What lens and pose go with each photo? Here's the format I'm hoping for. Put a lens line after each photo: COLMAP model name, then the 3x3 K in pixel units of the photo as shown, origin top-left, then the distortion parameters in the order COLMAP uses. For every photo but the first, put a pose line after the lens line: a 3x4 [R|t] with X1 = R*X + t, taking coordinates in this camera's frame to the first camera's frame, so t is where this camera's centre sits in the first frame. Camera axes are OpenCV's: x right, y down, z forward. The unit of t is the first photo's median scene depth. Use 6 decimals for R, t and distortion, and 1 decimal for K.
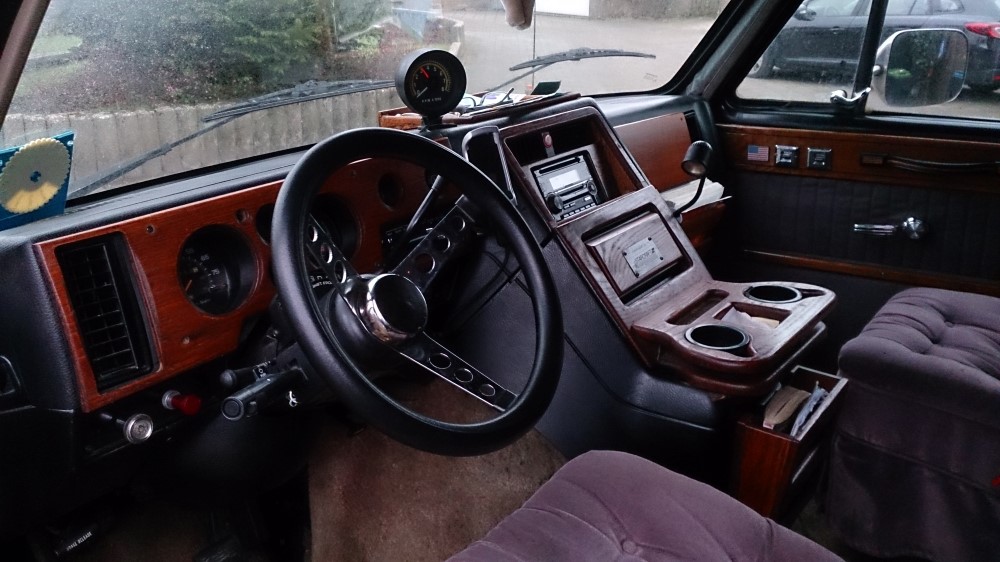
lens RADIAL K [[897.1, 0, 500.0], [0, 897.1, 281.0], [0, 0, 1]] dist [0.121113, -0.271458]
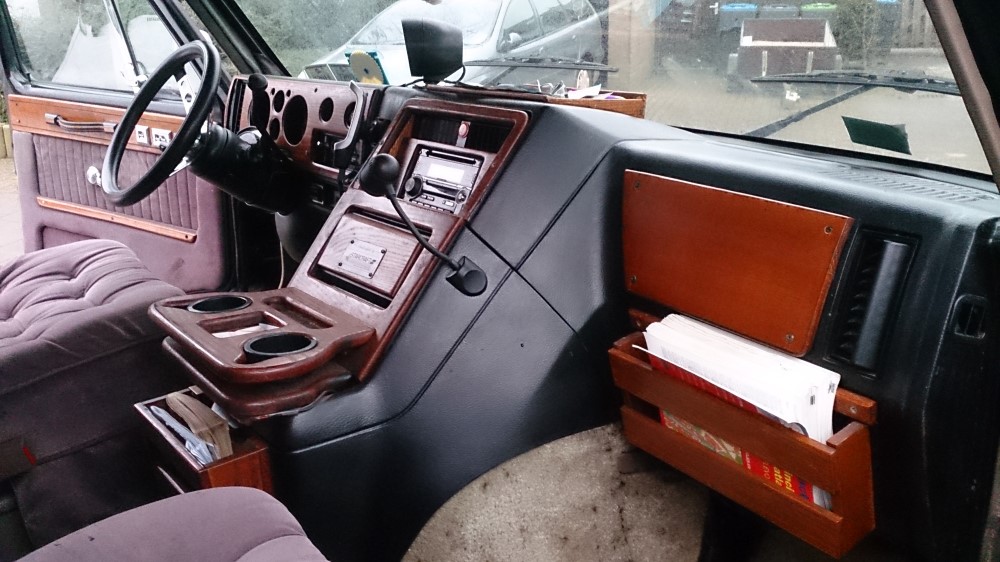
lens RADIAL K [[897.1, 0, 500.0], [0, 897.1, 281.0], [0, 0, 1]] dist [0.121113, -0.271458]
pose [[-0.324449, 0.282067, -0.902868, 0.916891], [-0.291859, 0.878079, 0.379203, -0.382689], [0.899751, 0.386543, -0.202568, 1.293036]]
